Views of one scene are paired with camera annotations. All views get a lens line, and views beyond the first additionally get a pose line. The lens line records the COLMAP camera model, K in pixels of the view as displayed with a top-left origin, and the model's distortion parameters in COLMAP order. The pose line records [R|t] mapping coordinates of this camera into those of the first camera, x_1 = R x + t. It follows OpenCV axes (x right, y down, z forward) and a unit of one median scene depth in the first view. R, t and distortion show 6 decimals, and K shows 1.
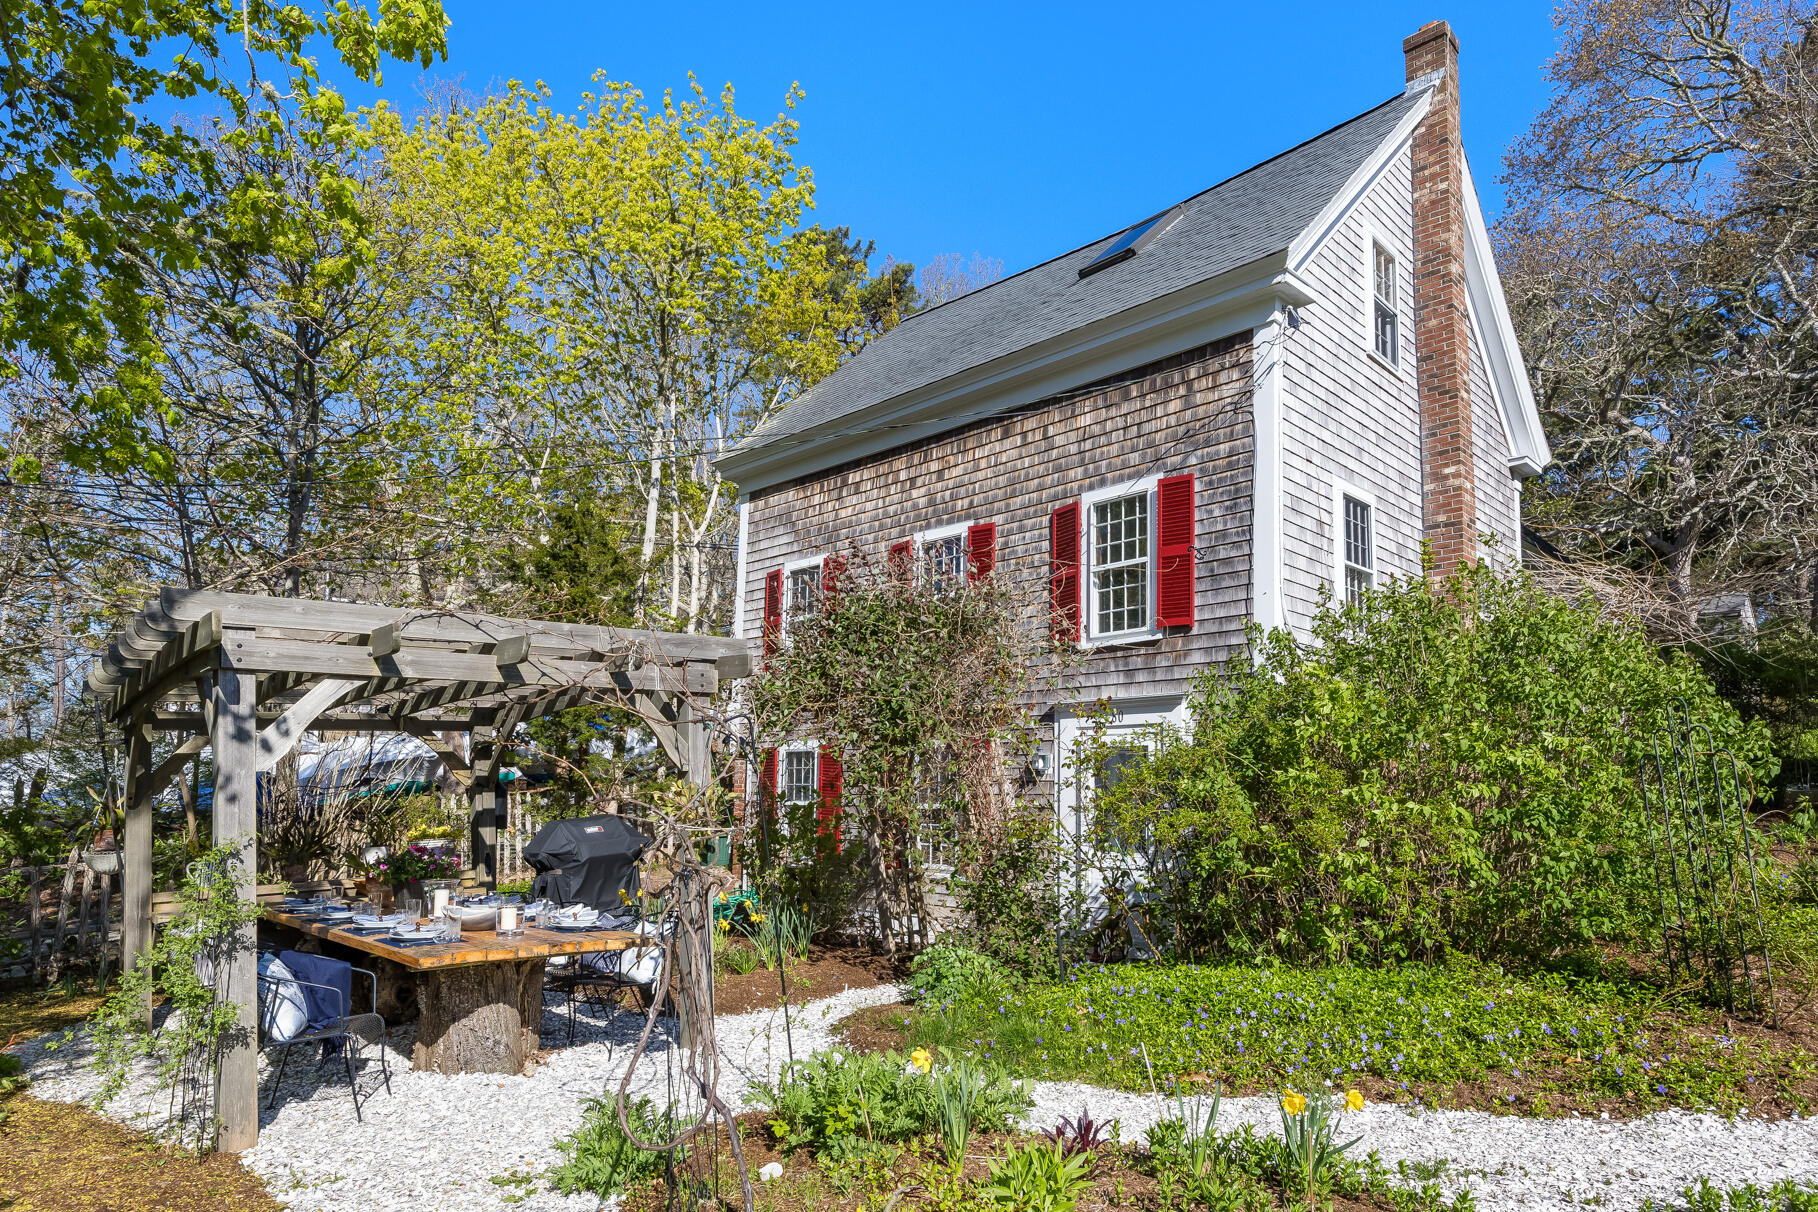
lens RADIAL K [[1062.7, 0, 906.2], [0, 1062.7, 662.7], [0, 0, 1]] dist [-0.000443, 0.000260]
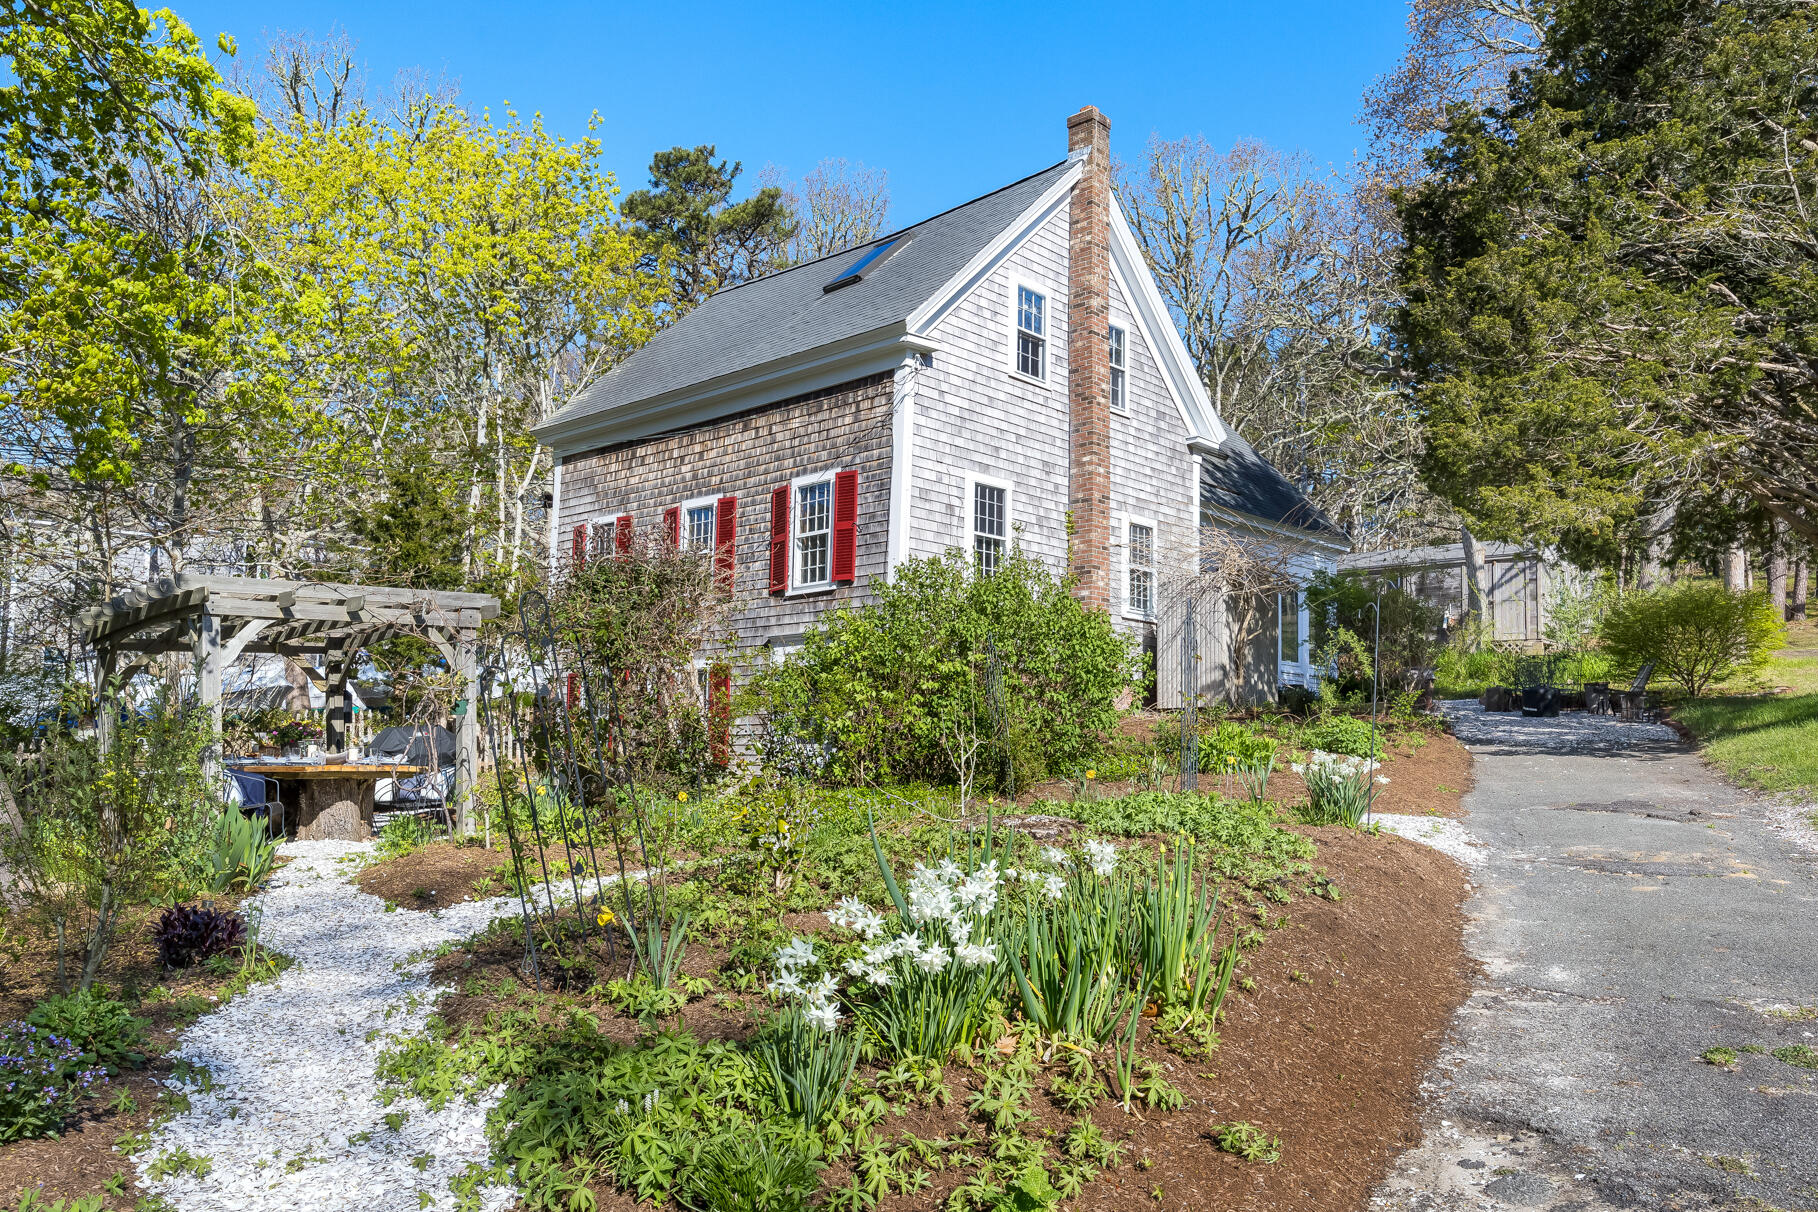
lens RADIAL K [[1278.0, 0, 909.0], [0, 1278.0, 606.0], [0, 0, 1]] dist [0.001033, 0.001185]
pose [[0.998616, 0.003192, 0.052495, 0.233102], [-0.003790, 0.999929, 0.011291, -0.018217], [-0.052456, -0.011474, 0.998557, -0.624146]]
